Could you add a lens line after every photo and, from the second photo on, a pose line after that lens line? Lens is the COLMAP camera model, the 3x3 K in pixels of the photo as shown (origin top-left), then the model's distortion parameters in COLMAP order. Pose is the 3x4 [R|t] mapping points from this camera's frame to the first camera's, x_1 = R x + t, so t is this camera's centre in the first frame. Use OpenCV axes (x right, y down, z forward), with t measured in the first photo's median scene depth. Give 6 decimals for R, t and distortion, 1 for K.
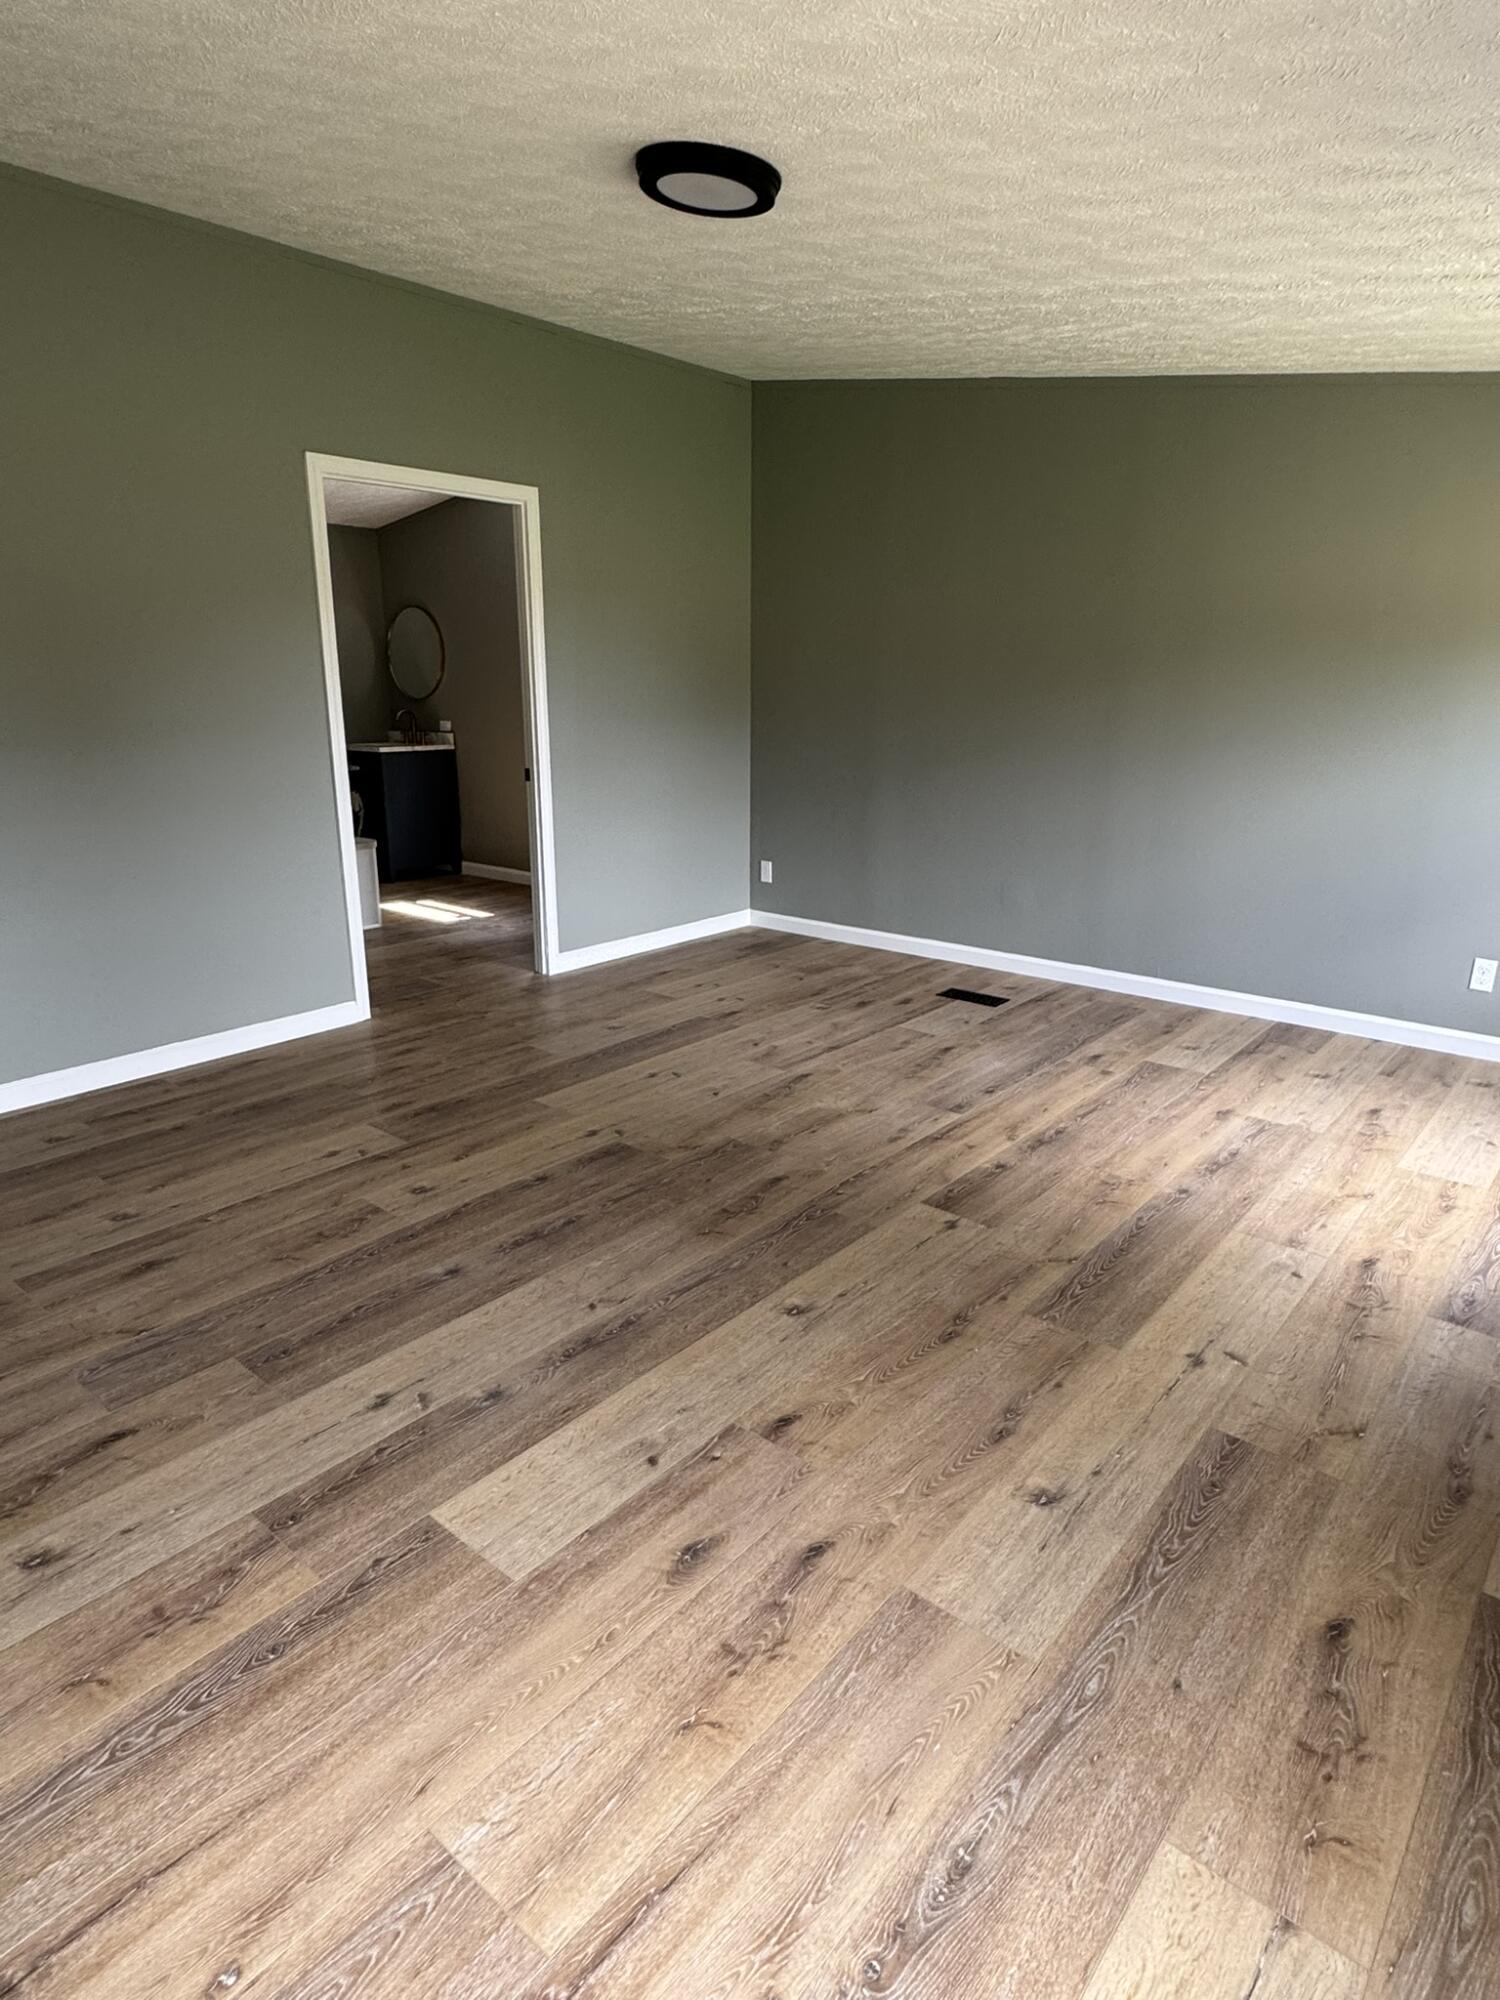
lens RADIAL K [[1145.9, 0, 747.7], [0, 1145.9, 991.3], [0, 0, 1]] dist [-0.004244, 0.000873]
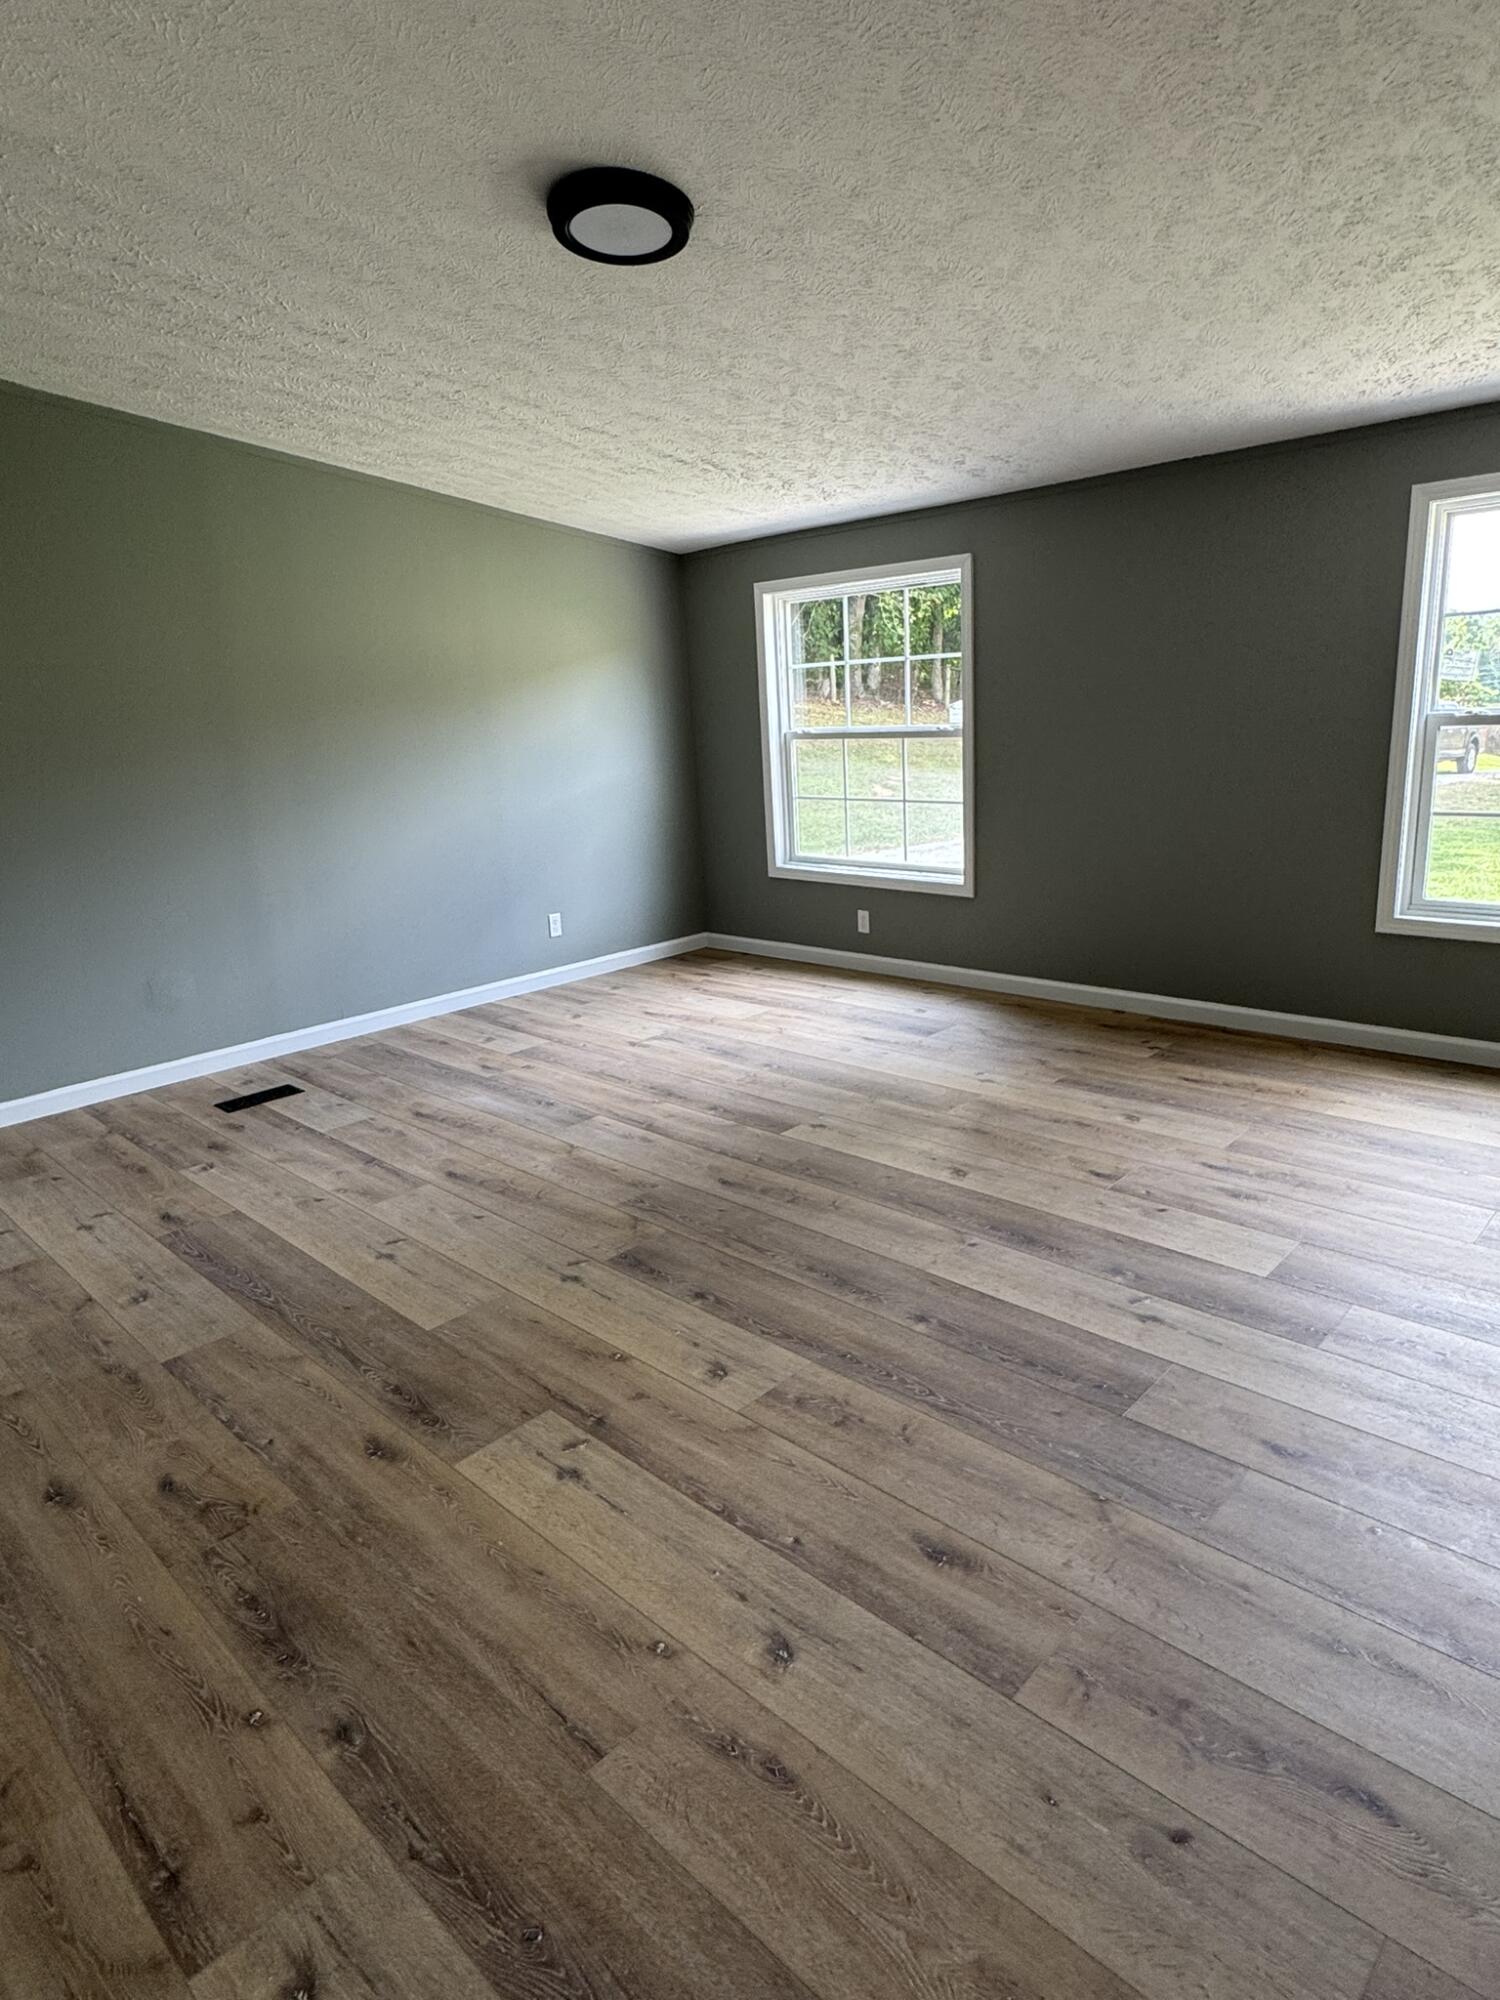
lens RADIAL K [[1145.9, 0, 752.2], [0, 1145.9, 999.6], [0, 0, 1]] dist [-0.004244, 0.000873]
pose [[0.060449, -0.254932, 0.965068, -0.807241], [0.318006, 0.921375, 0.223471, -0.186133], [-0.946160, 0.293389, 0.136766, 0.666951]]
